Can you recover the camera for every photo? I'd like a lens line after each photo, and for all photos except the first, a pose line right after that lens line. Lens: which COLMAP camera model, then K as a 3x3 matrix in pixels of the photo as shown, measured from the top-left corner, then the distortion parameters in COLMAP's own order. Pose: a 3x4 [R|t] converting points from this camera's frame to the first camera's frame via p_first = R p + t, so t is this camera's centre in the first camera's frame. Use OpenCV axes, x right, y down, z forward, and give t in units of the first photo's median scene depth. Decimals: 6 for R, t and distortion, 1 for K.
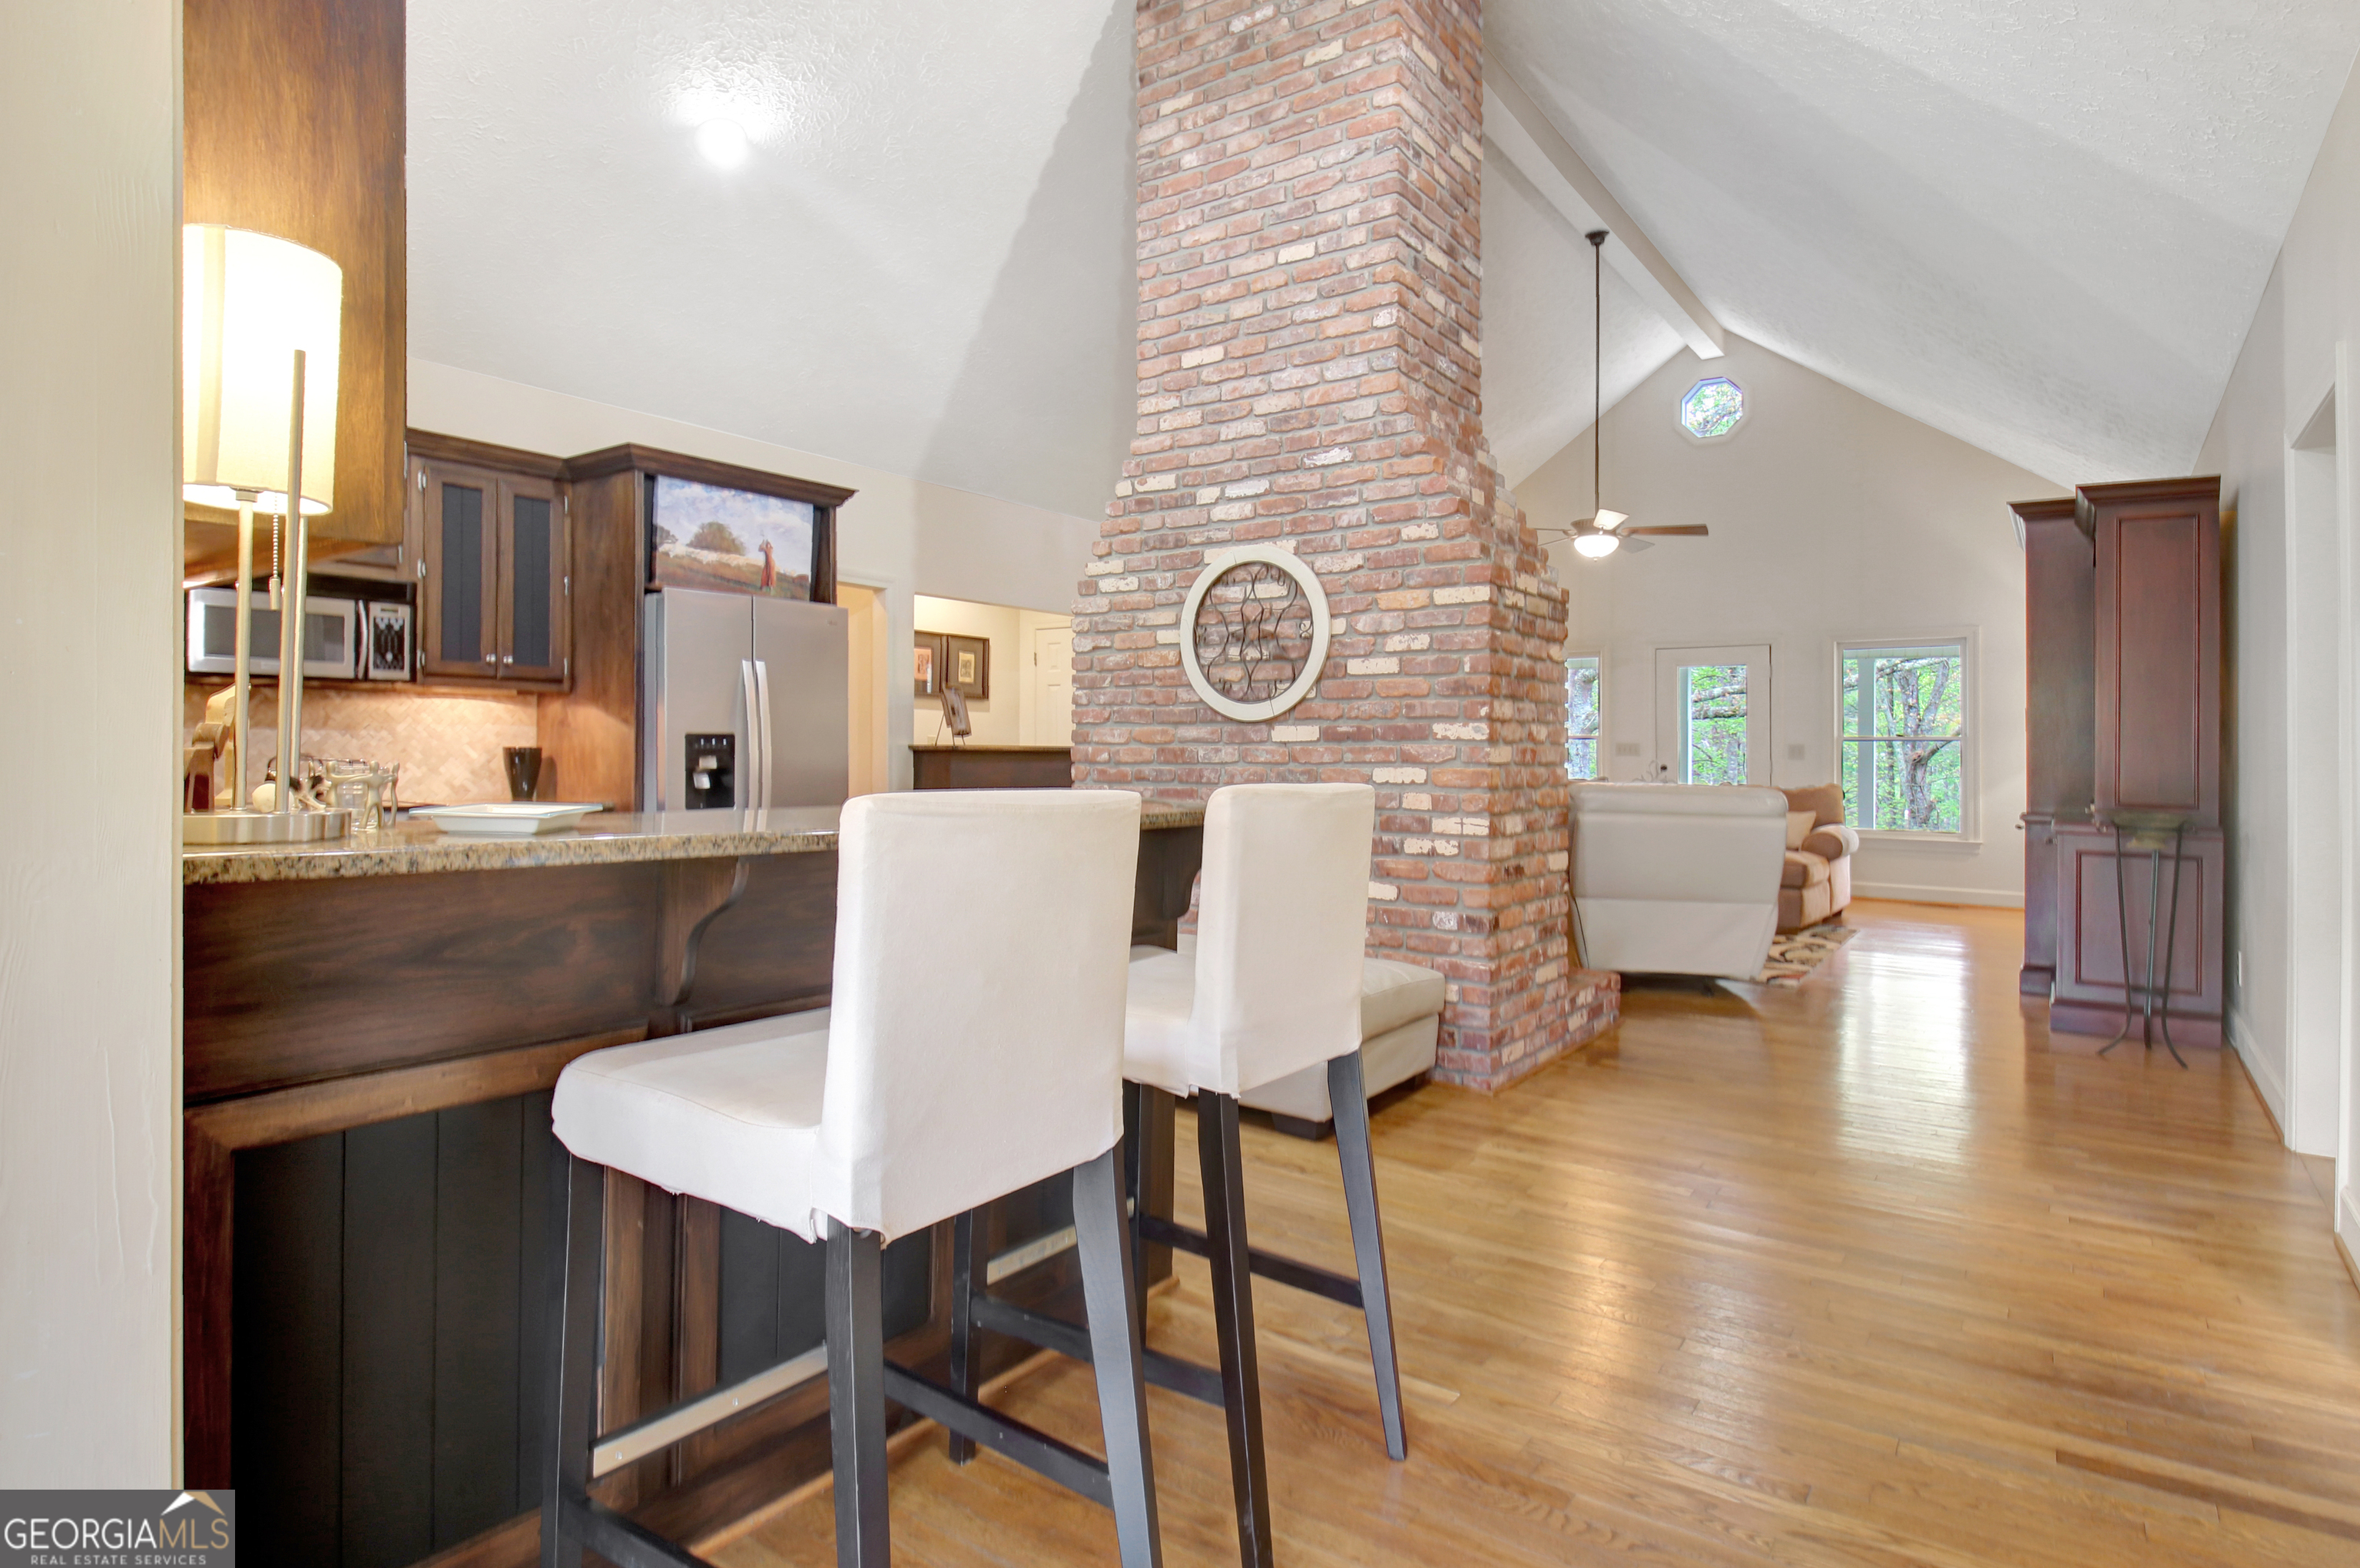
lens RADIAL K [[1209.3, 0, 1180.0], [0, 1209.3, 784.0], [0, 0, 1]] dist [0.031228, -0.000941]
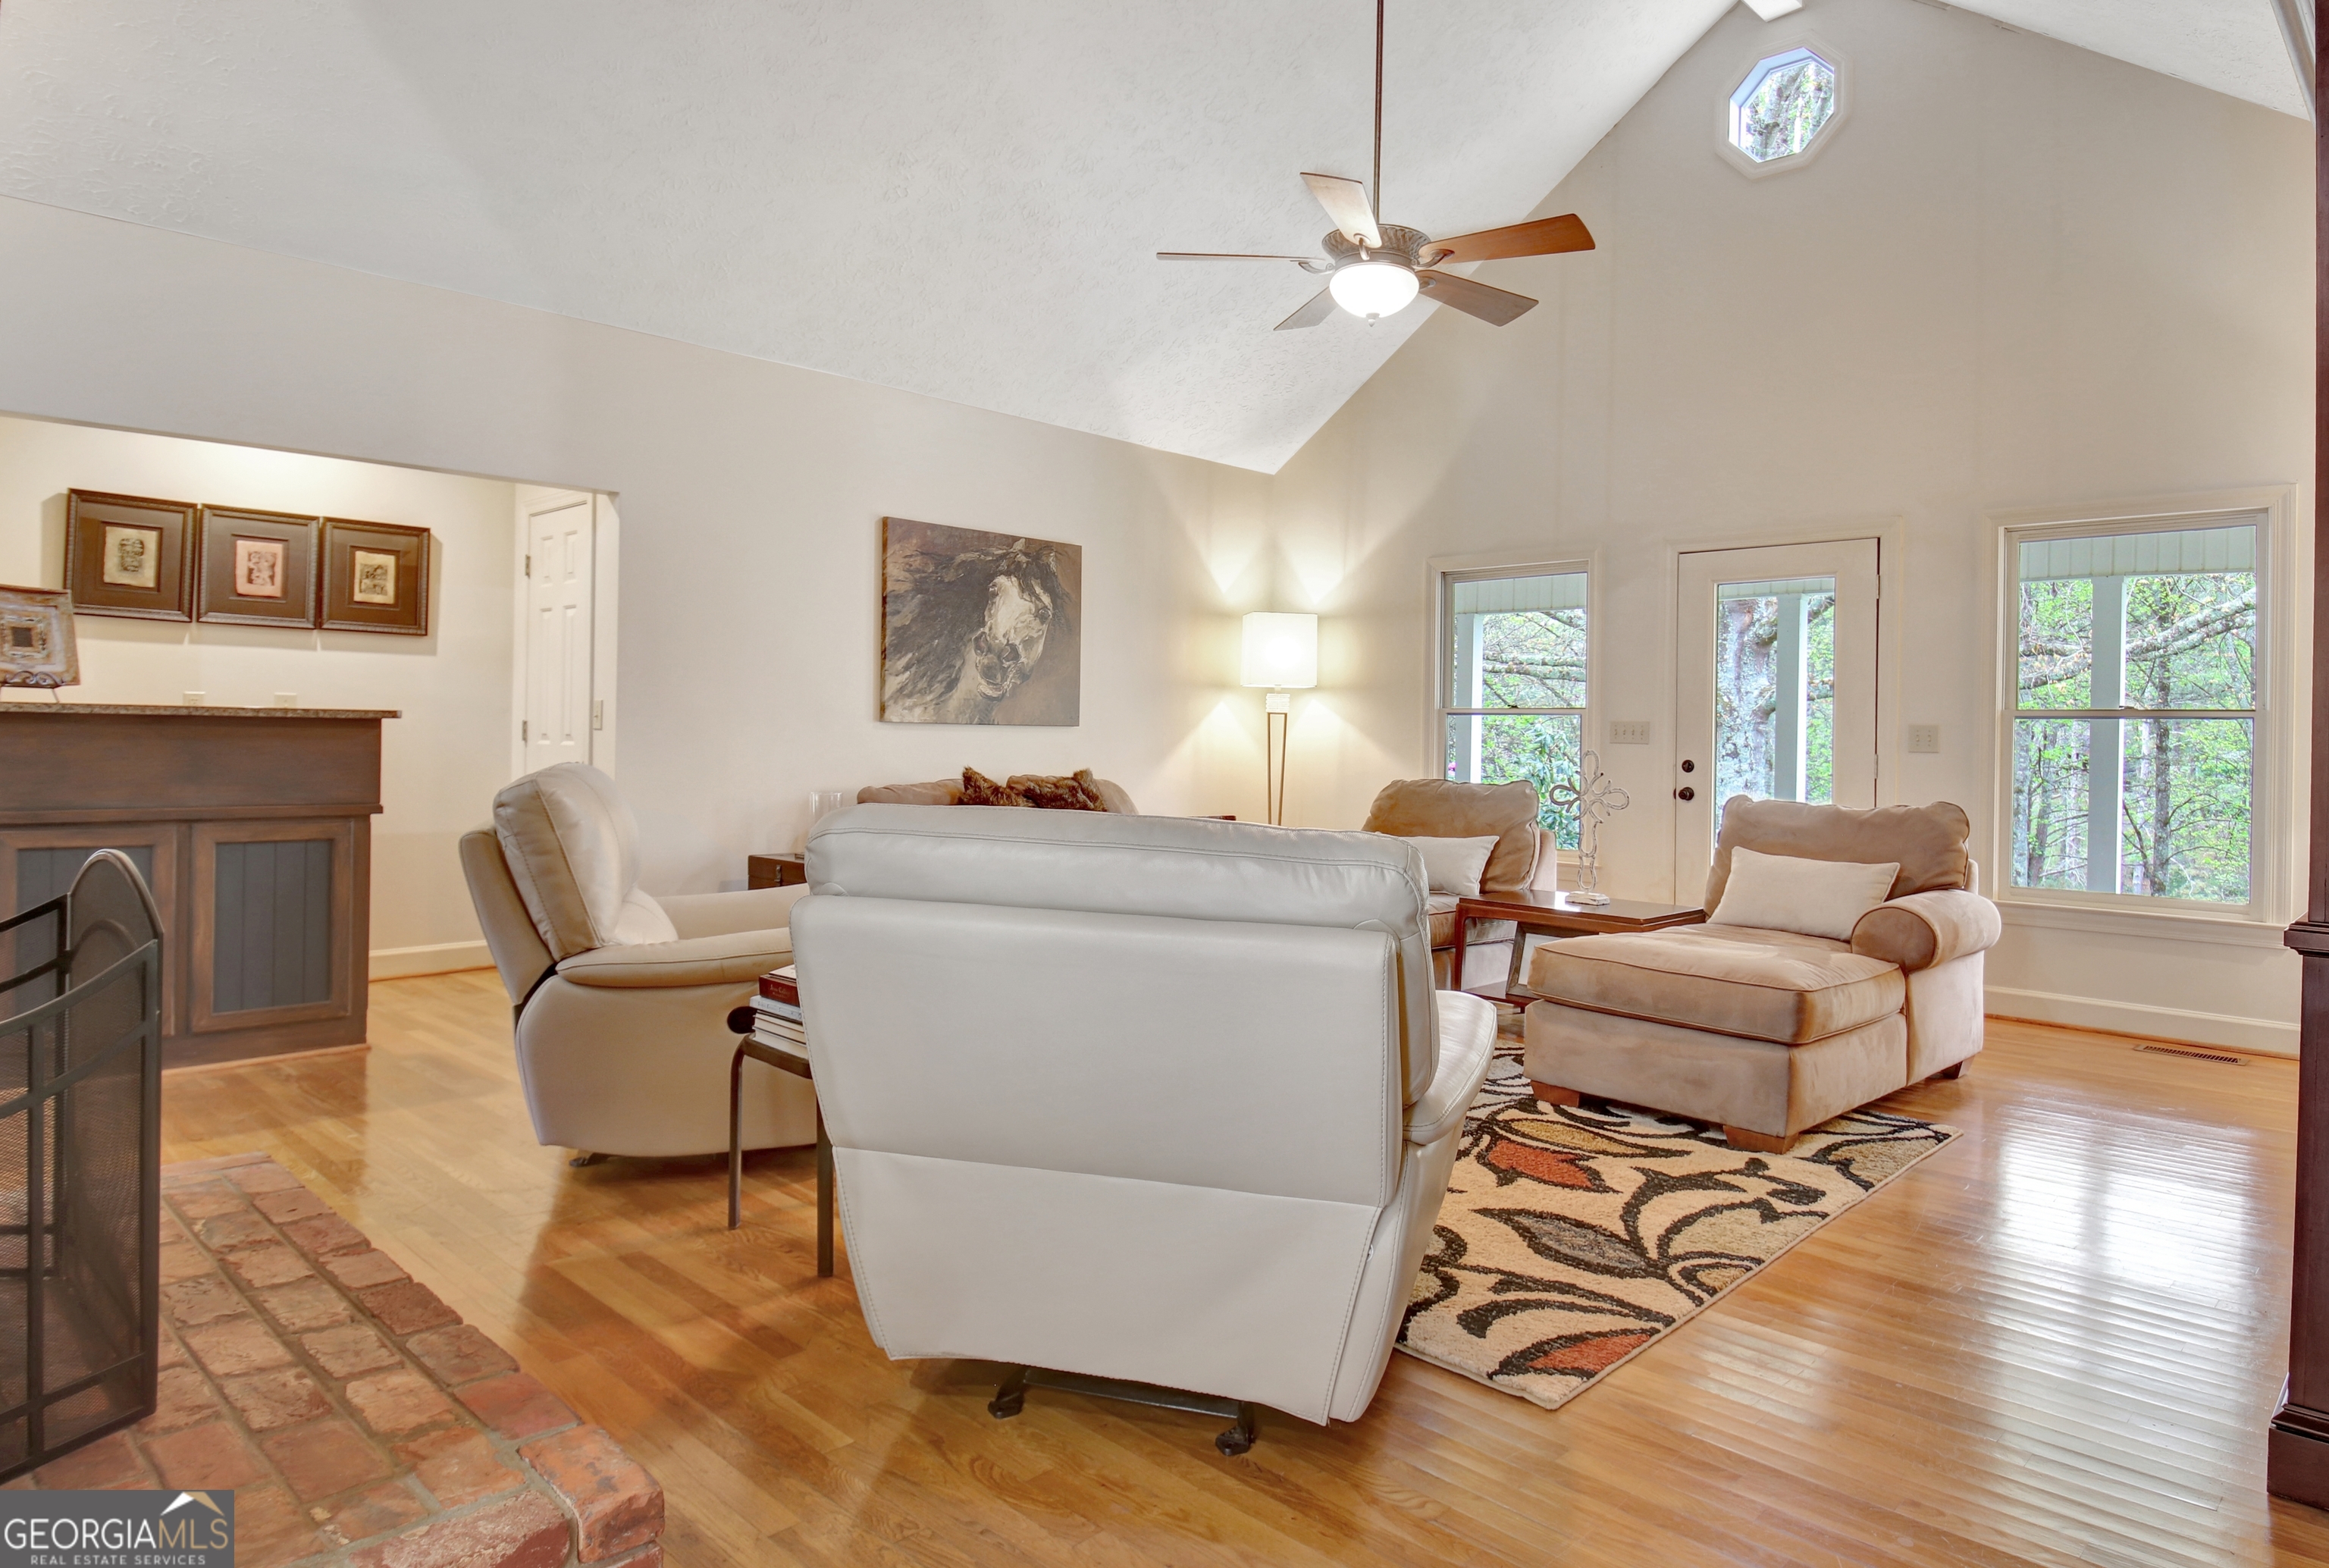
lens RADIAL K [[1402.8, 0, 1164.5], [0, 1402.8, 784.0], [0, 0, 1]] dist [0.001815, 0.000061]
pose [[0.989977, 0.014197, -0.140511, 0.296489], [-0.013489, 0.999891, 0.005994, -0.006765], [0.140581, -0.004039, 0.990061, 0.392445]]
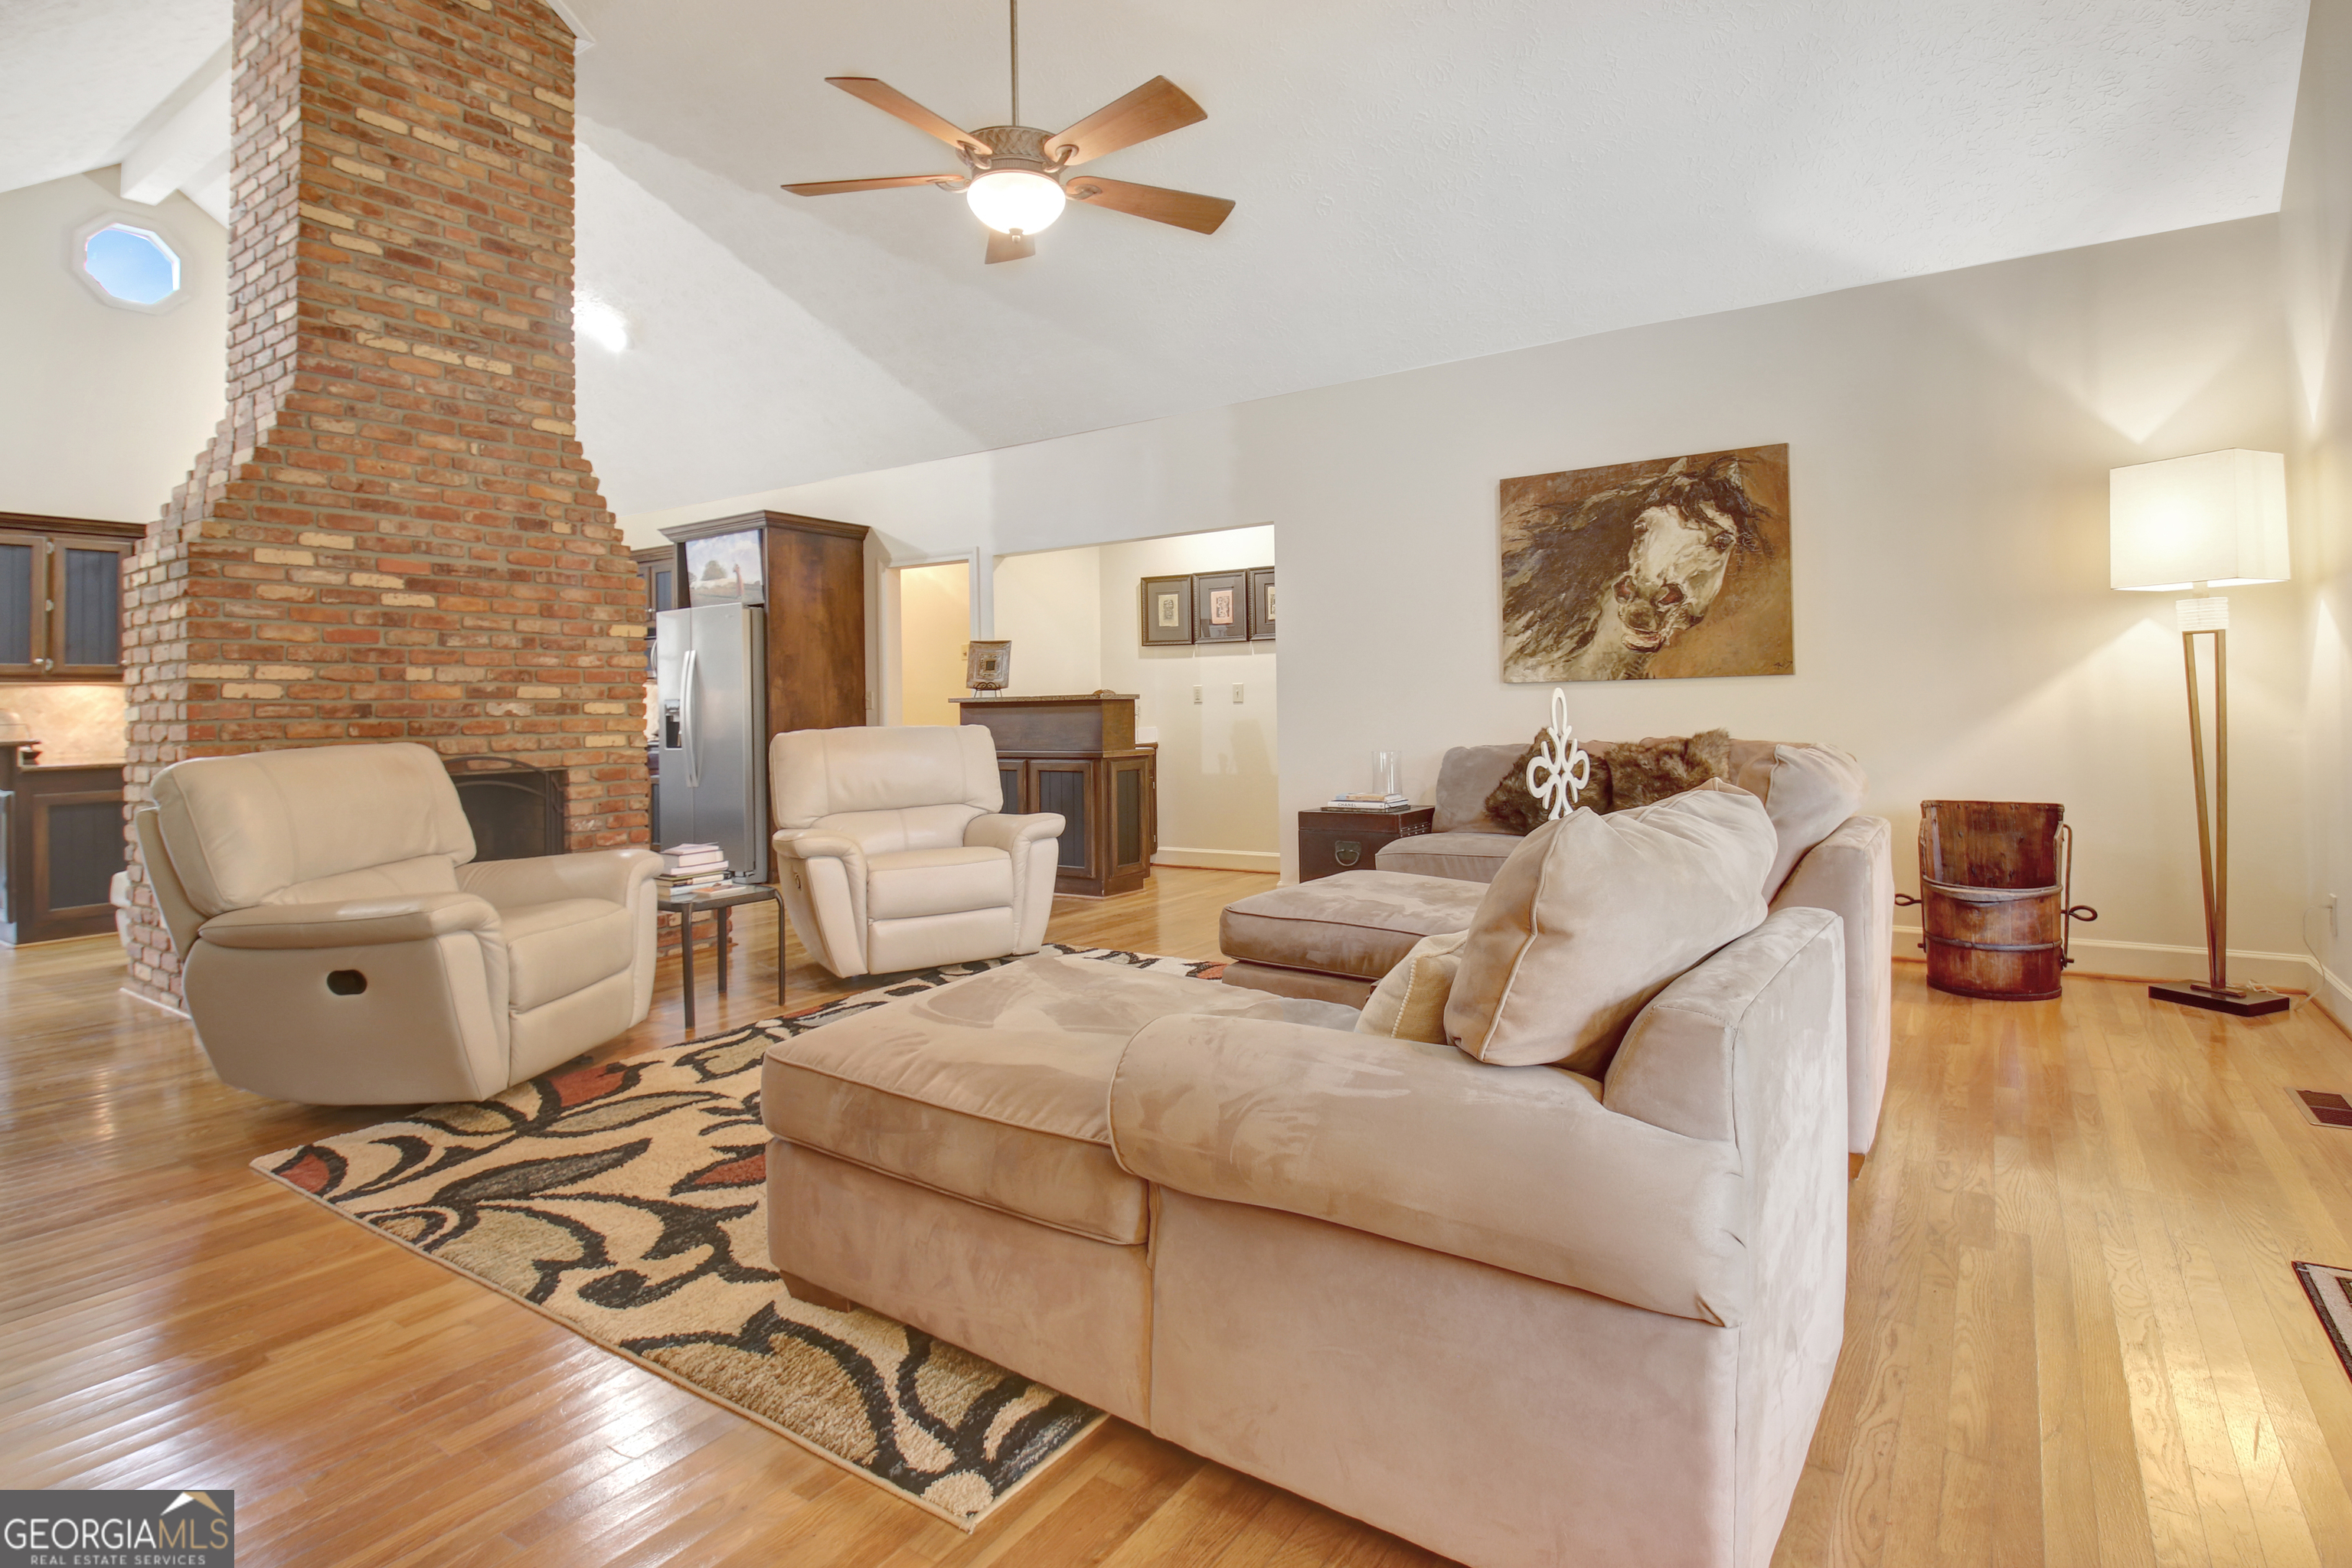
lens RADIAL K [[1203.5, 0, 1179.4], [0, 1203.5, 698.9], [0, 0, 1]] dist [0.002495, -0.023973]
pose [[0.033401, -0.020152, -0.999239, 0.665402], [-0.008665, 0.999753, -0.020452, -0.010339], [0.999404, 0.009341, 0.033218, 0.901925]]
